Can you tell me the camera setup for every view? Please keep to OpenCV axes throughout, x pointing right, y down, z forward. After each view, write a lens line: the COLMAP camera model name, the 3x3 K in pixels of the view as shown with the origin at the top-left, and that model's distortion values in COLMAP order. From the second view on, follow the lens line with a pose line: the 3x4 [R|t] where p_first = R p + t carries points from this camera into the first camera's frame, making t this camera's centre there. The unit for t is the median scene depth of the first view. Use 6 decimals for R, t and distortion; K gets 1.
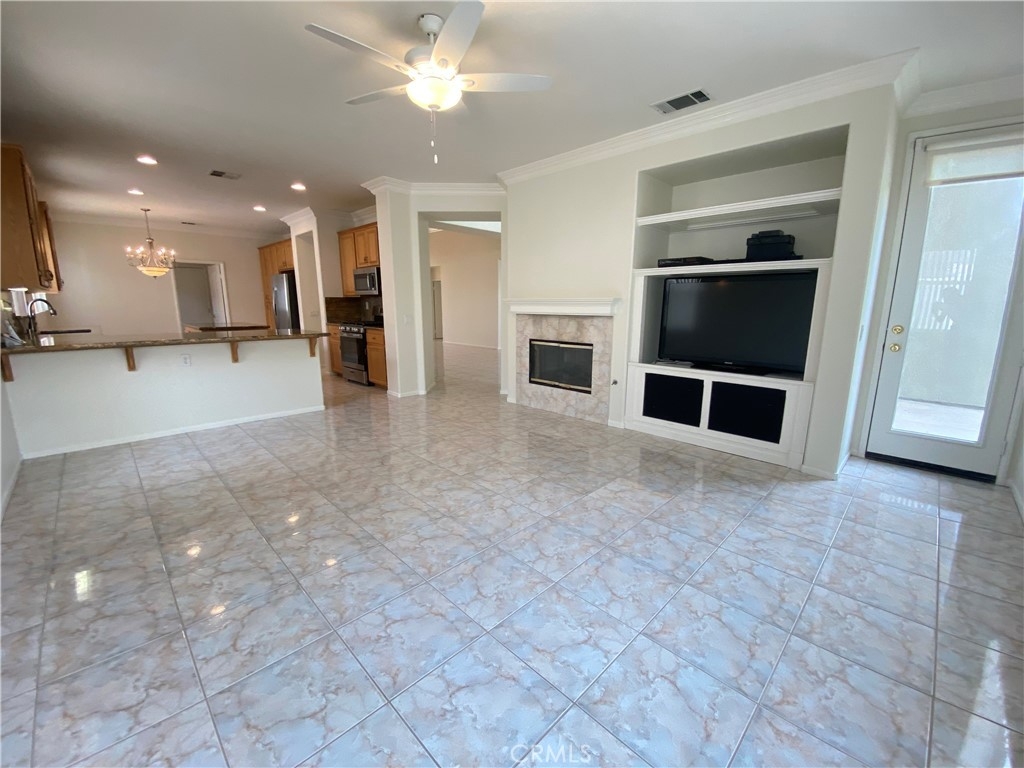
lens RADIAL K [[416.1, 0, 512.0], [0, 416.1, 384.0], [0, 0, 1]] dist [0.000416, -0.000111]
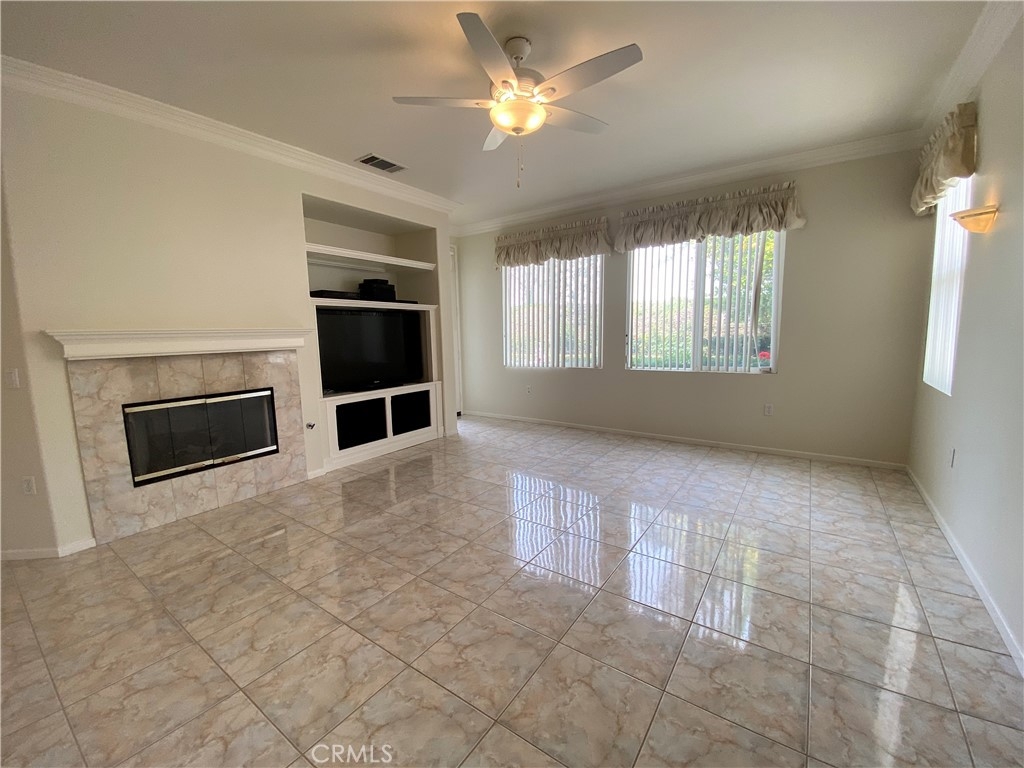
lens RADIAL K [[416.1, 0, 512.0], [0, 416.1, 384.0], [0, 0, 1]] dist [0.000416, -0.000111]
pose [[-0.185632, -0.119317, 0.975348, -0.666520], [0.208408, 0.965237, 0.157745, -0.138158], [-0.960264, 0.232553, -0.154312, 0.733893]]
